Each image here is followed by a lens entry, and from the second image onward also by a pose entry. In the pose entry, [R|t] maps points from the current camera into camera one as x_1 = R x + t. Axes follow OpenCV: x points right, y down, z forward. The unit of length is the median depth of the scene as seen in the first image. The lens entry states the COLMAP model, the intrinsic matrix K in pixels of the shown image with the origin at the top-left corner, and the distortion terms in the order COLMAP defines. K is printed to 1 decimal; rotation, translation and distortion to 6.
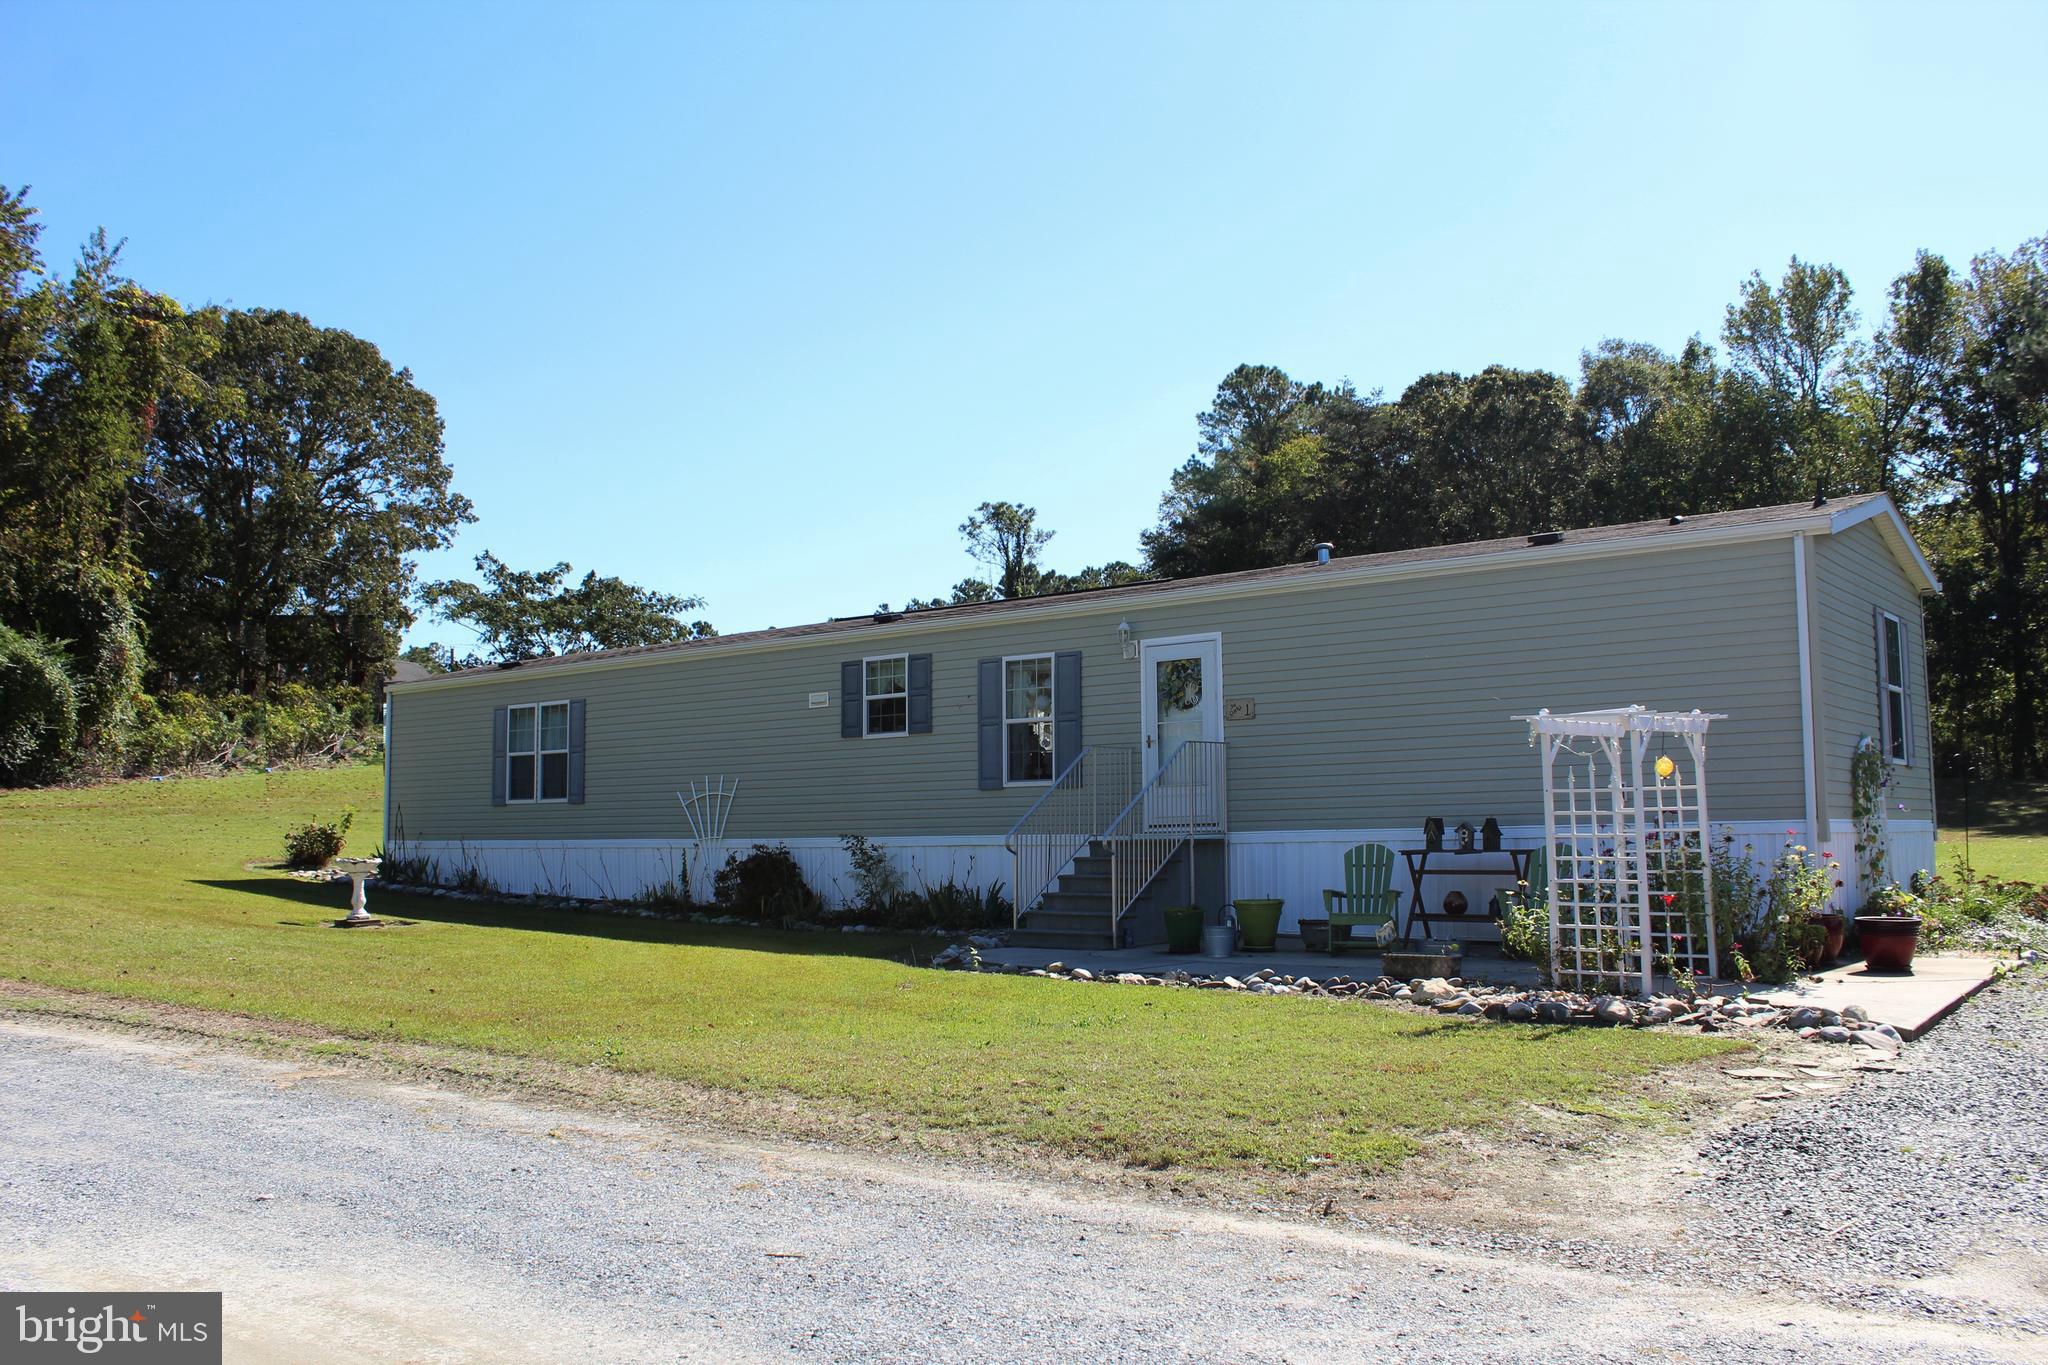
lens RADIAL K [[1697.5, 0, 1037.5], [0, 1697.5, 665.9], [0, 0, 1]] dist [-0.155484, 0.120049]
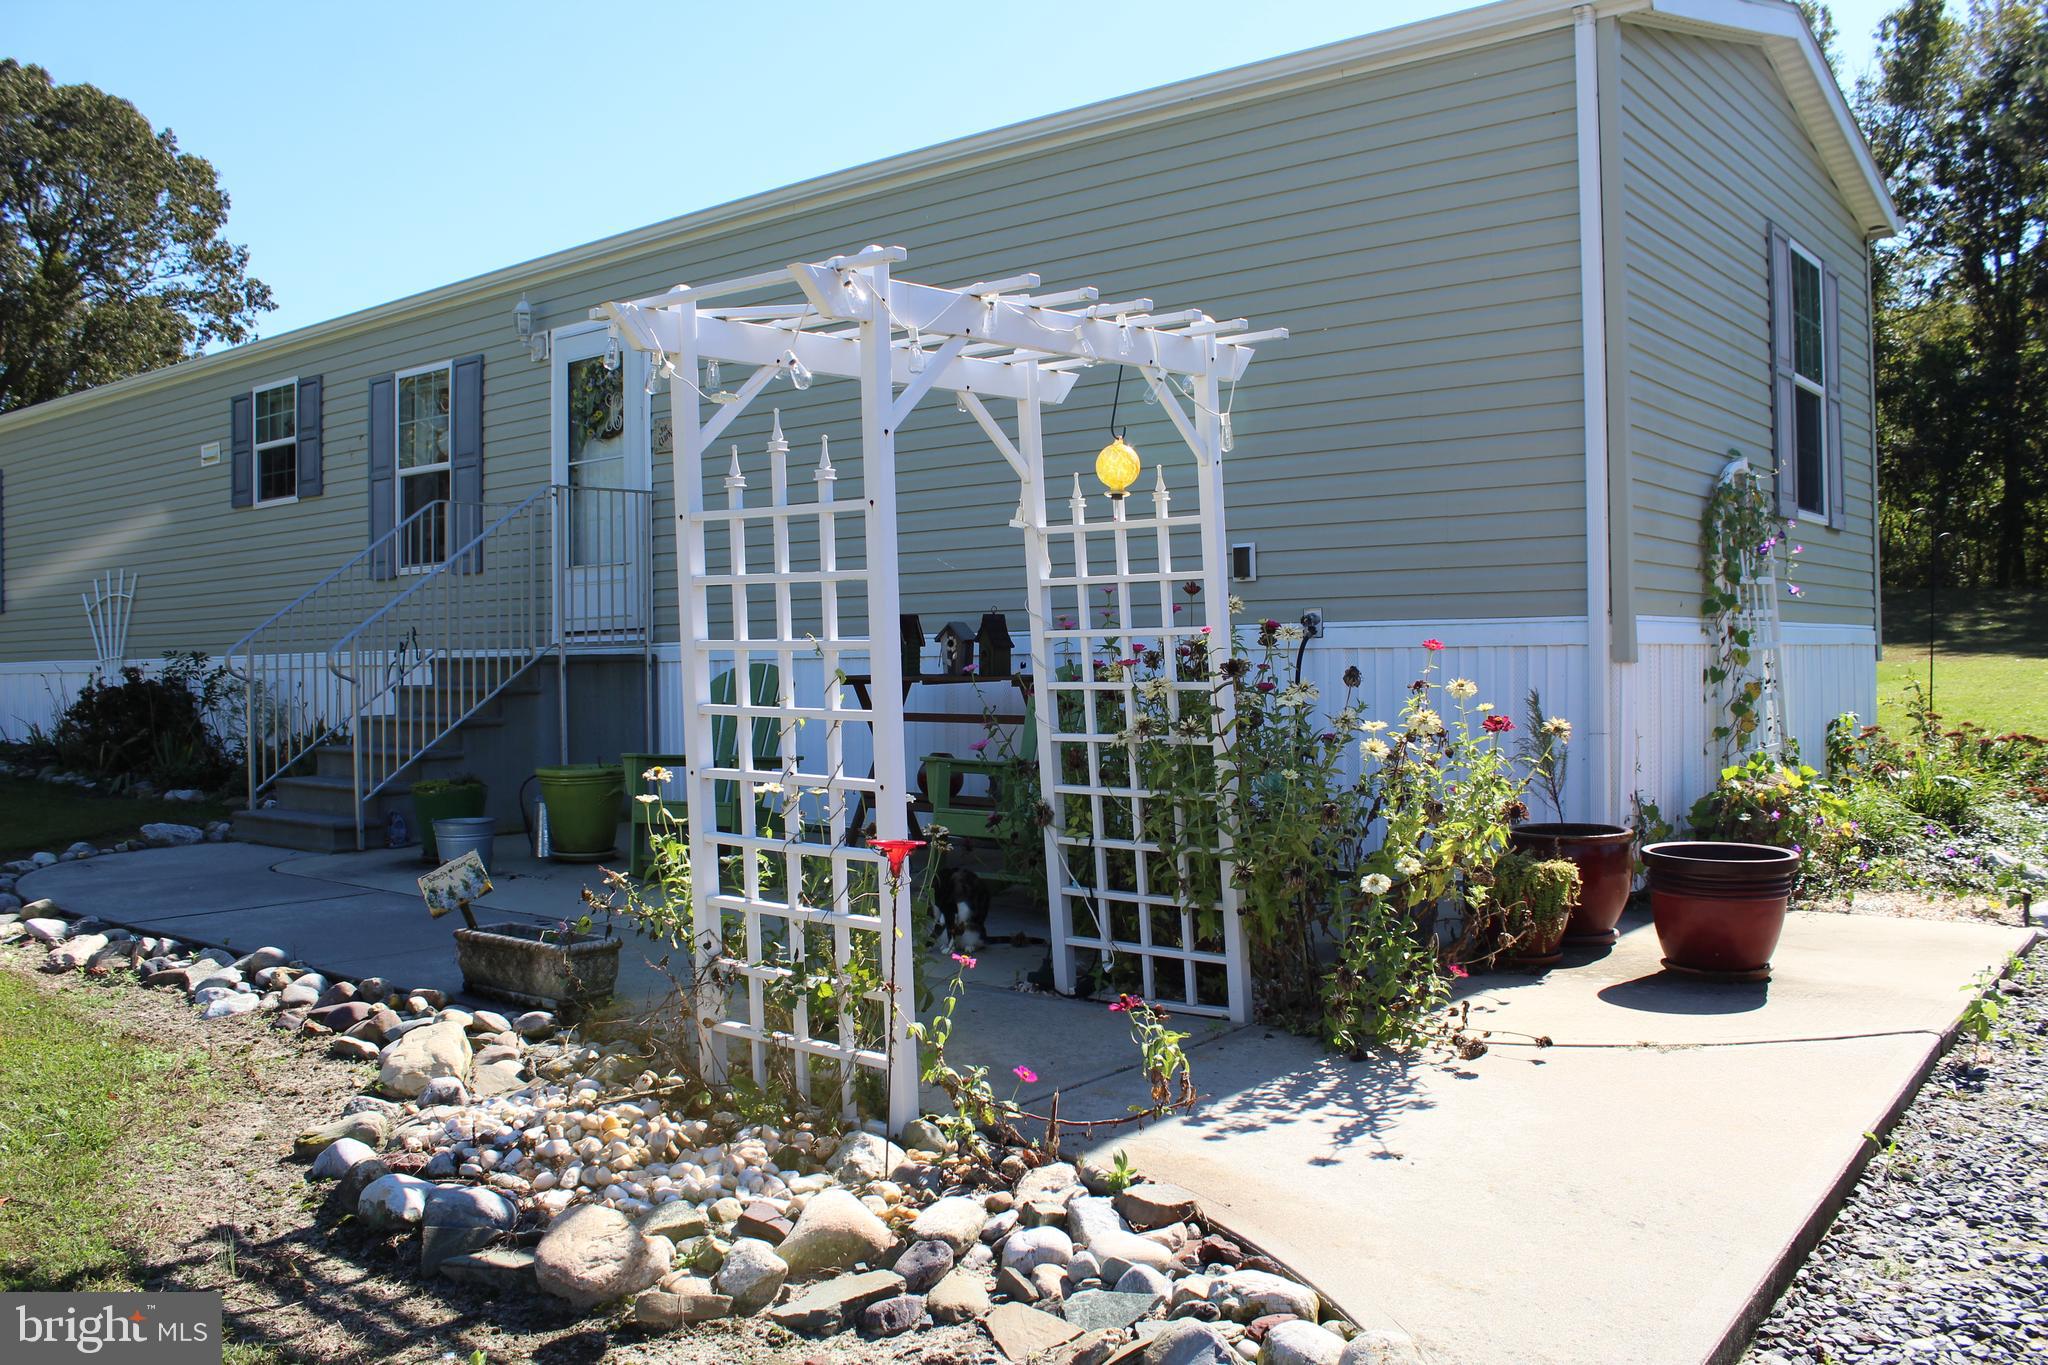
lens RADIAL K [[1697.5, 0, 1026.3], [0, 1697.5, 640.9], [0, 0, 1]] dist [-0.155484, 0.120049]
pose [[0.999982, -0.005199, 0.003103, 0.253290], [0.004893, 0.995771, 0.091744, 0.046385], [-0.003567, -0.091727, 0.995778, 0.435557]]
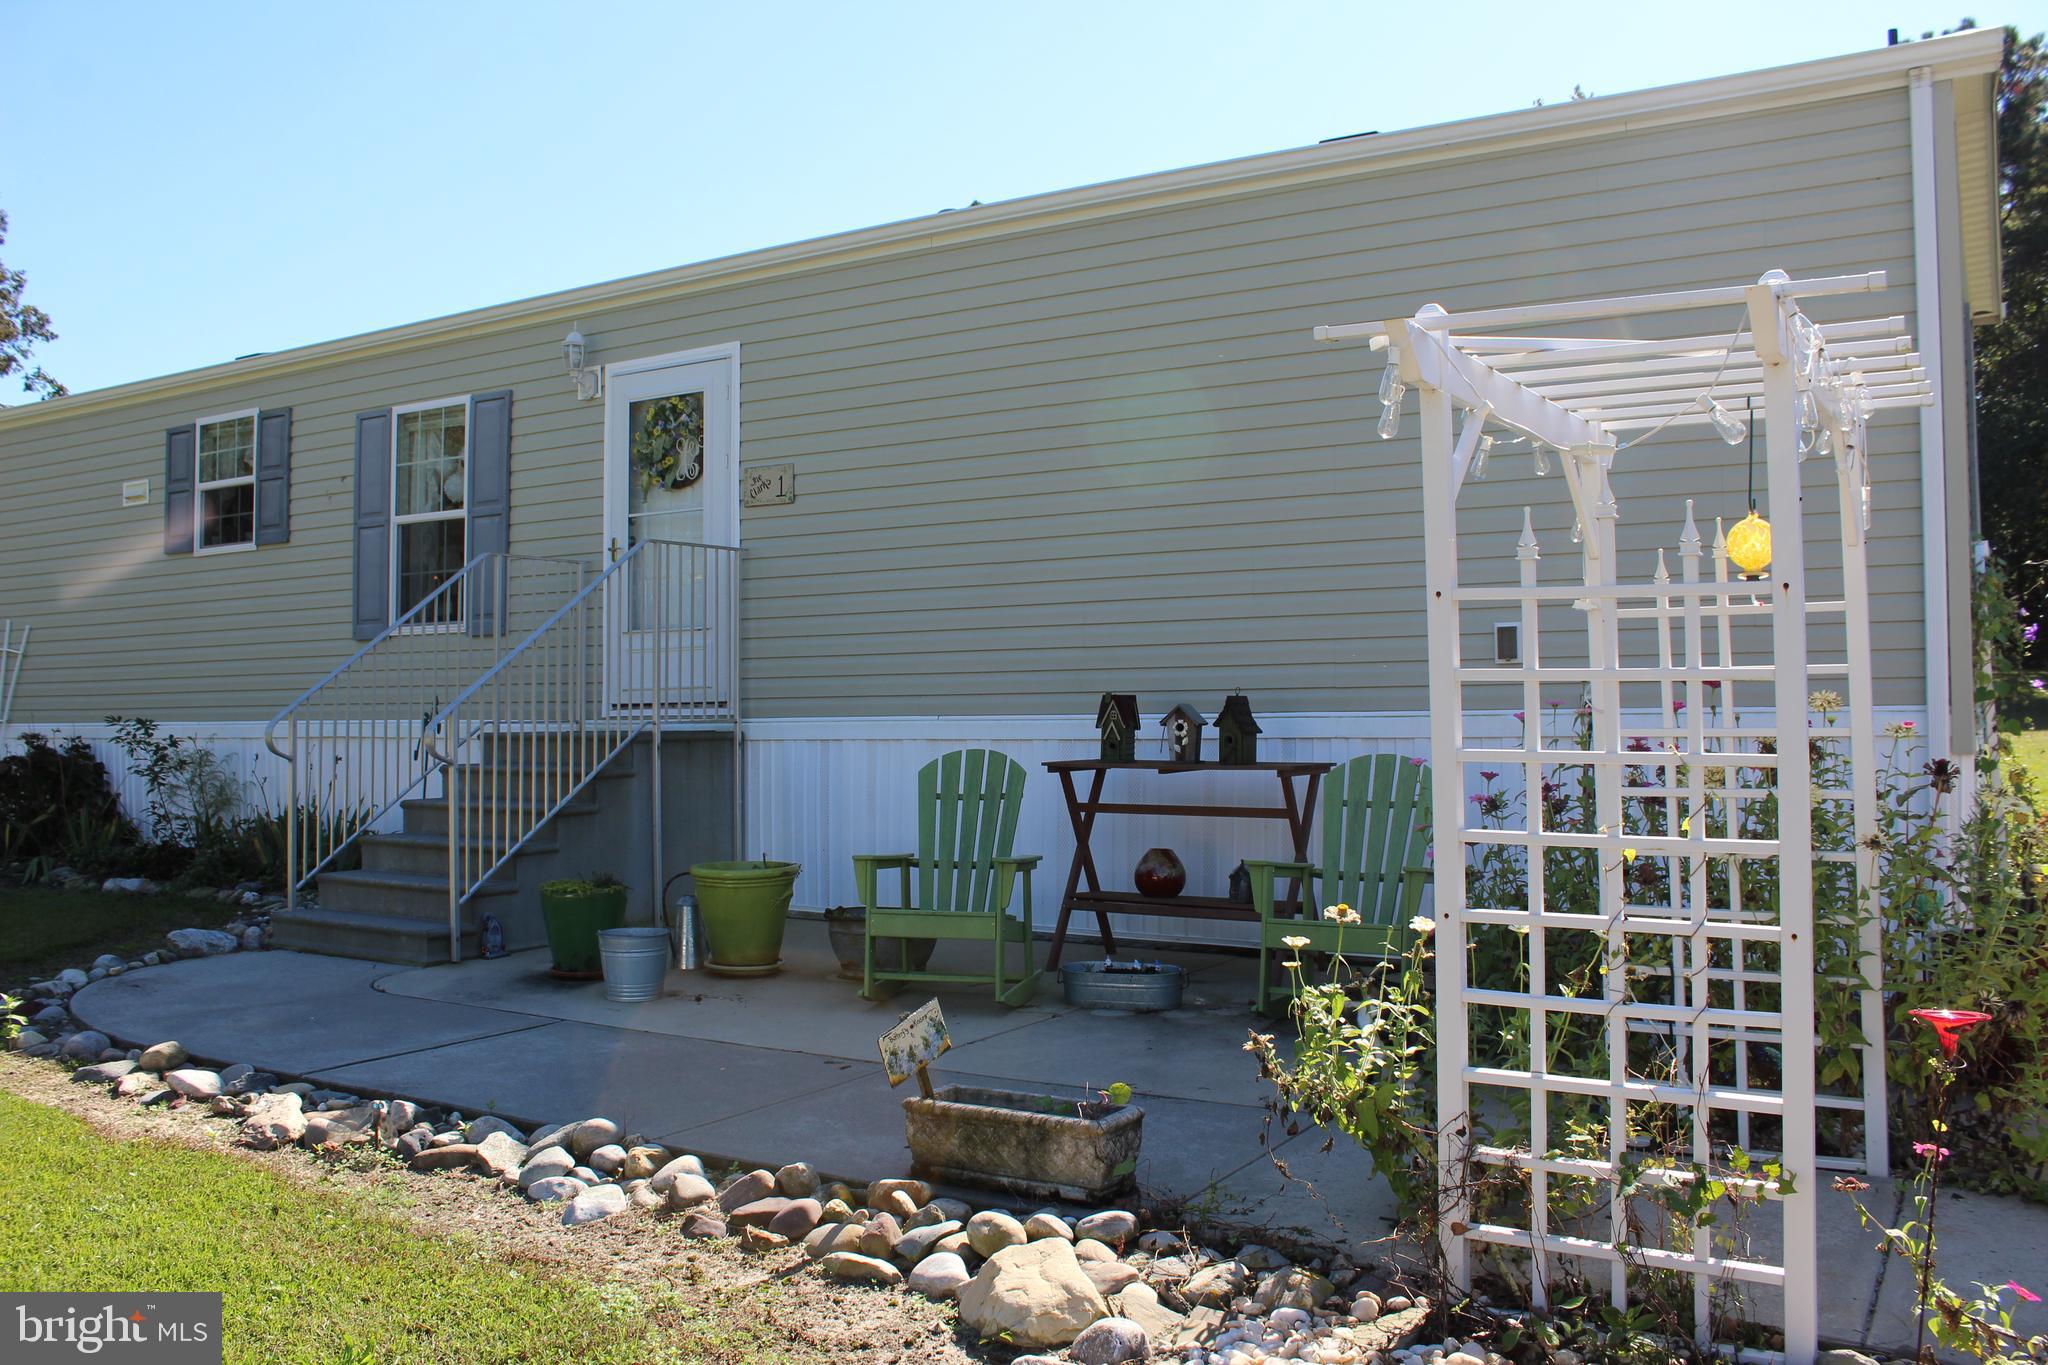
lens RADIAL K [[1697.5, 0, 1025.1], [0, 1697.5, 651.4], [0, 0, 1]] dist [-0.155484, 0.120049]
pose [[0.990294, 0.008248, 0.138745, 0.133032], [-0.016815, 0.998015, 0.060688, 0.046187], [-0.137969, -0.062432, 0.988467, 0.493646]]
